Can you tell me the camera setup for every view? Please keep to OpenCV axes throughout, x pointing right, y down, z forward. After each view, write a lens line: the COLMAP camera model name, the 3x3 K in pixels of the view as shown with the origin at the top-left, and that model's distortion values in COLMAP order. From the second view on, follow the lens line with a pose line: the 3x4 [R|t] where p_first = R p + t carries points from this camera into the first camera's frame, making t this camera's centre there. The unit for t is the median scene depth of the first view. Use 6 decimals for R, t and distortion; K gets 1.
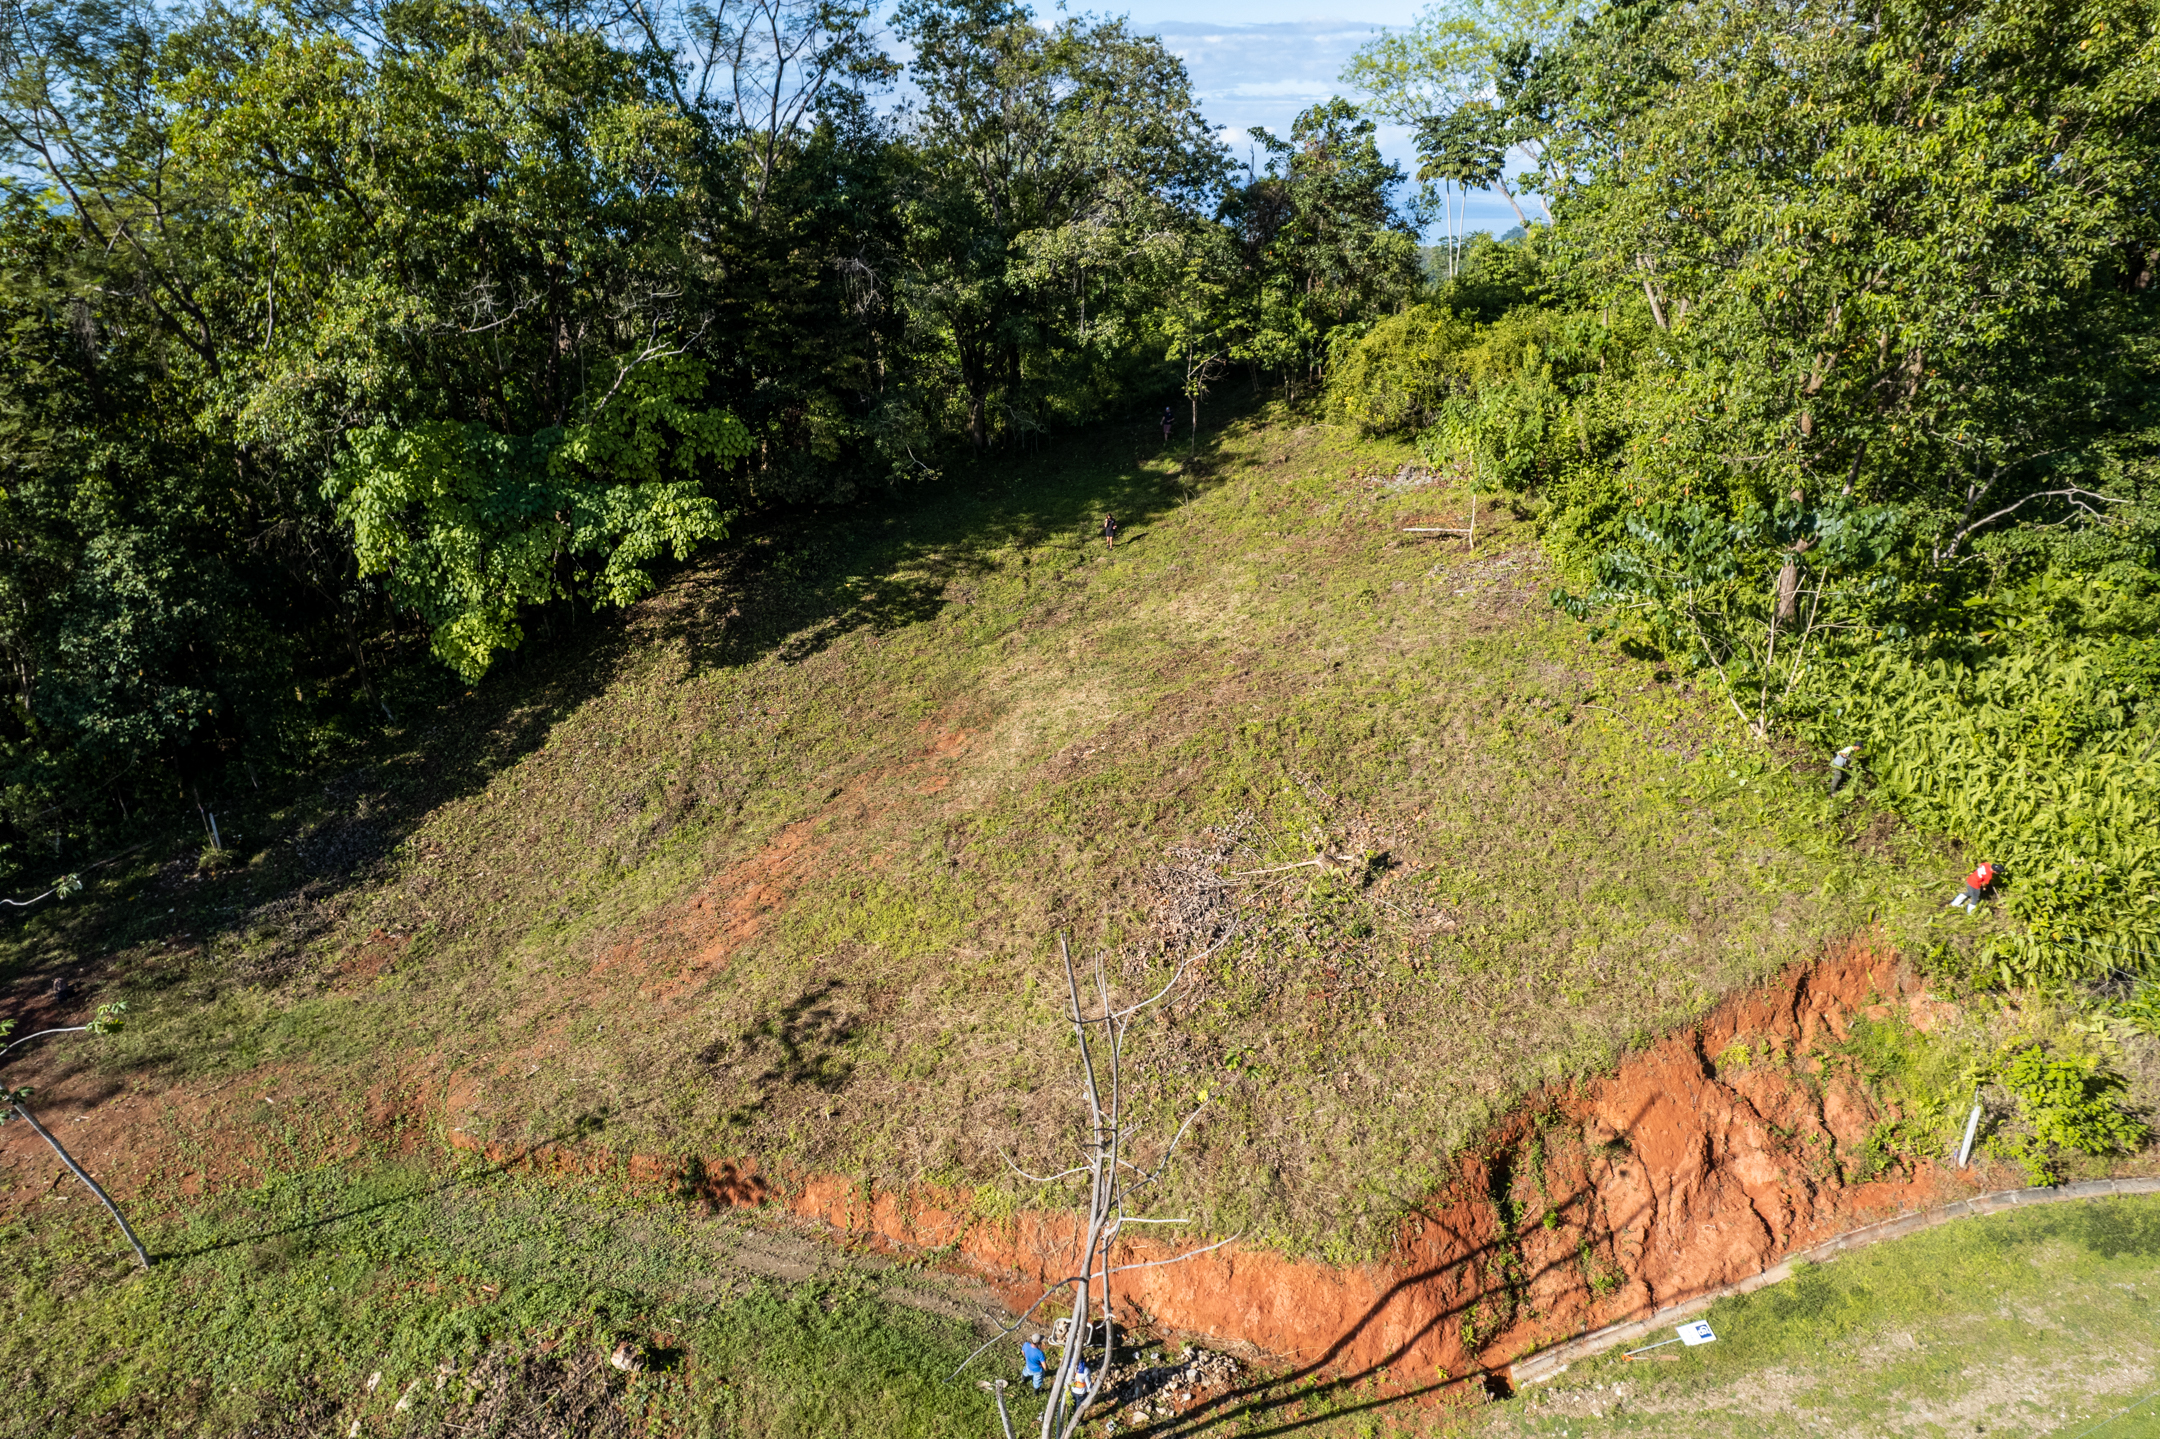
lens RADIAL K [[1376.0, 0, 1075.3], [0, 1376.0, 734.7], [0, 0, 1]] dist [-0.082765, 0.073243]
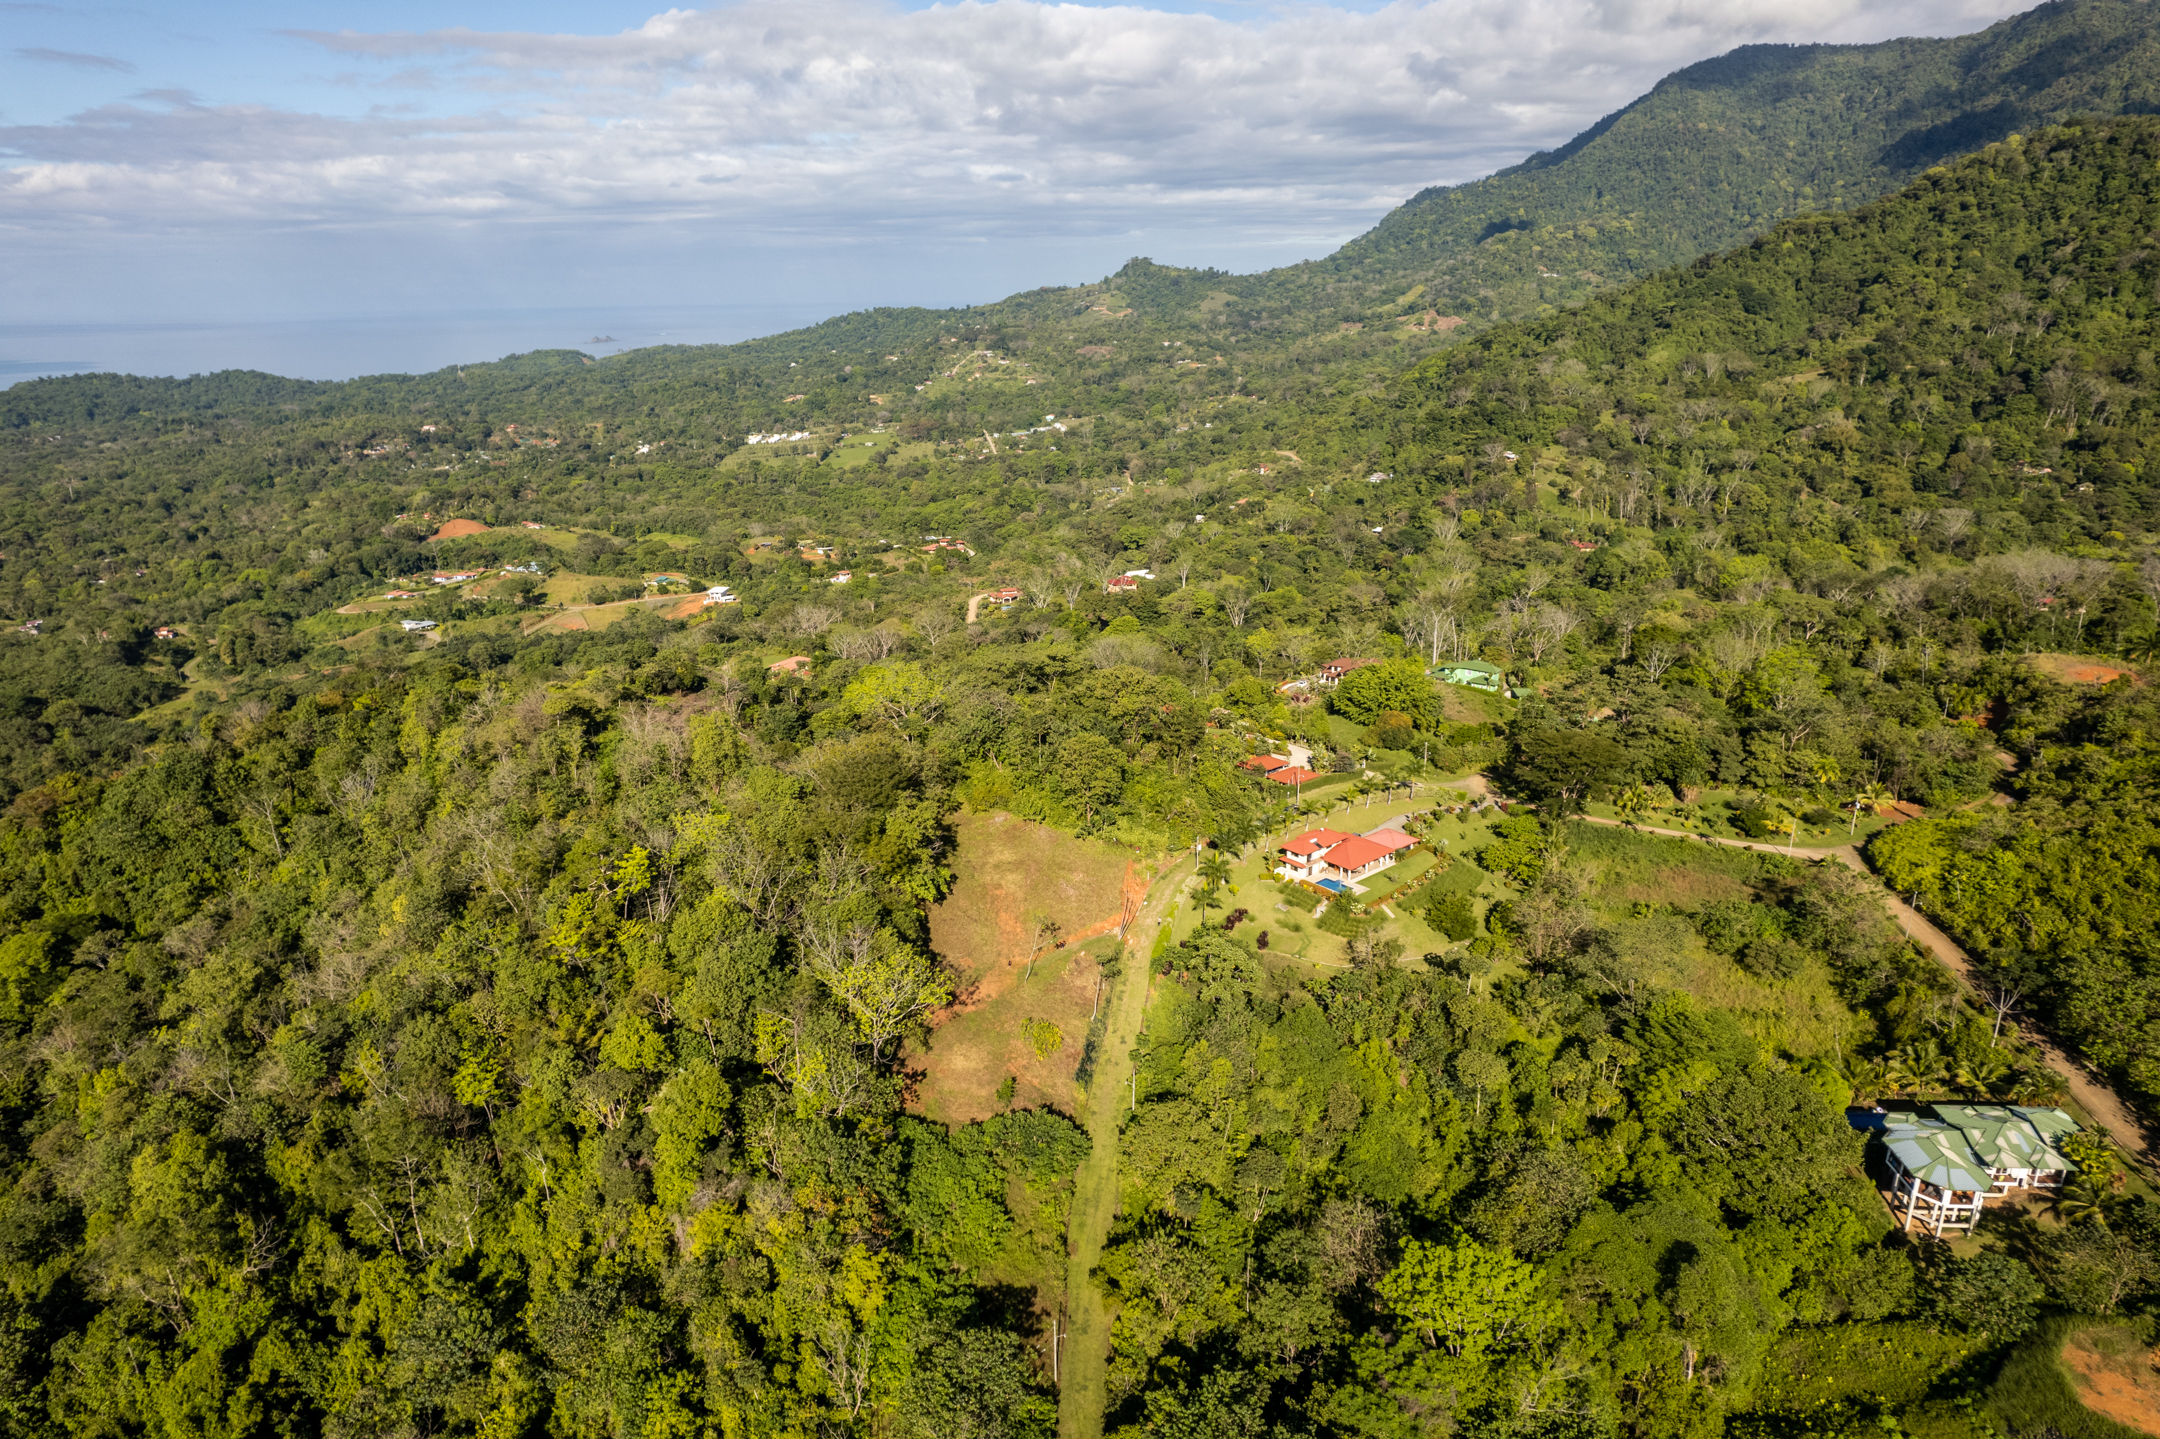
lens RADIAL K [[1375.5, 0, 1072.0], [0, 1375.5, 737.5], [0, 0, 1]] dist [-0.078034, 0.064955]
pose [[0.532002, -0.266622, 0.803670, -4.068774], [0.331566, 0.938934, 0.092012, -0.956349], [-0.779126, 0.217519, 0.587918, -2.533731]]
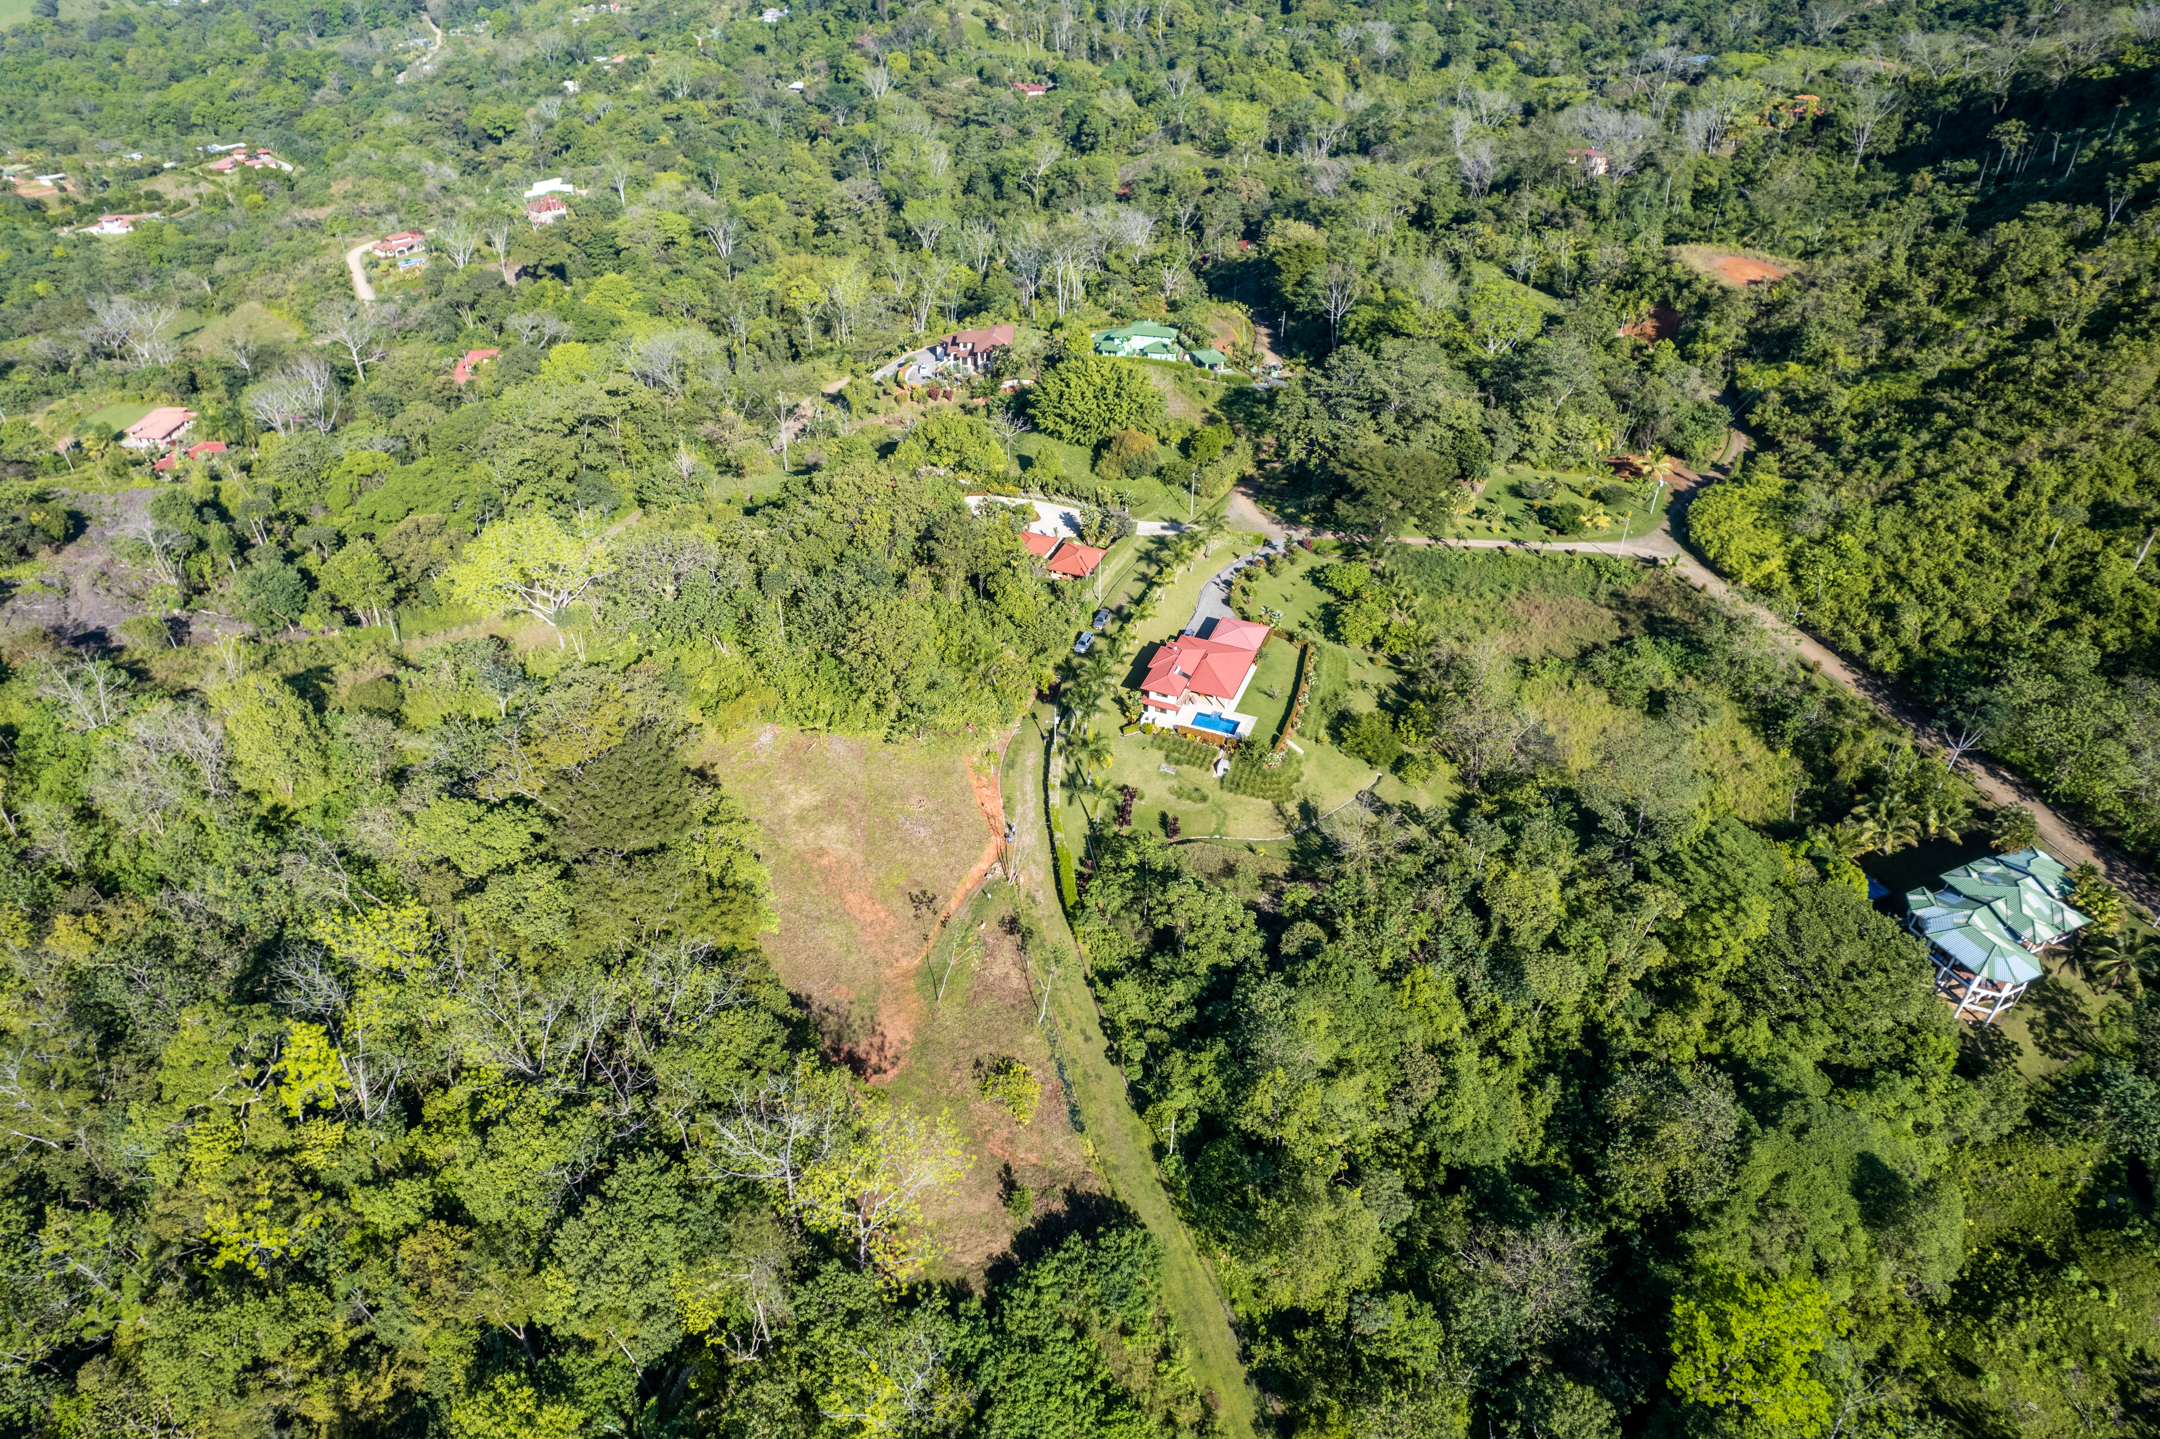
lens RADIAL K [[1381.6, 0, 1077.9], [0, 1381.6, 722.6], [0, 0, 1]] dist [-0.079779, 0.069173]
pose [[0.086679, -0.586303, 0.805442, -2.839180], [0.373178, 0.768728, 0.519418, -1.991525], [-0.923702, 0.255551, 0.285428, -0.852738]]
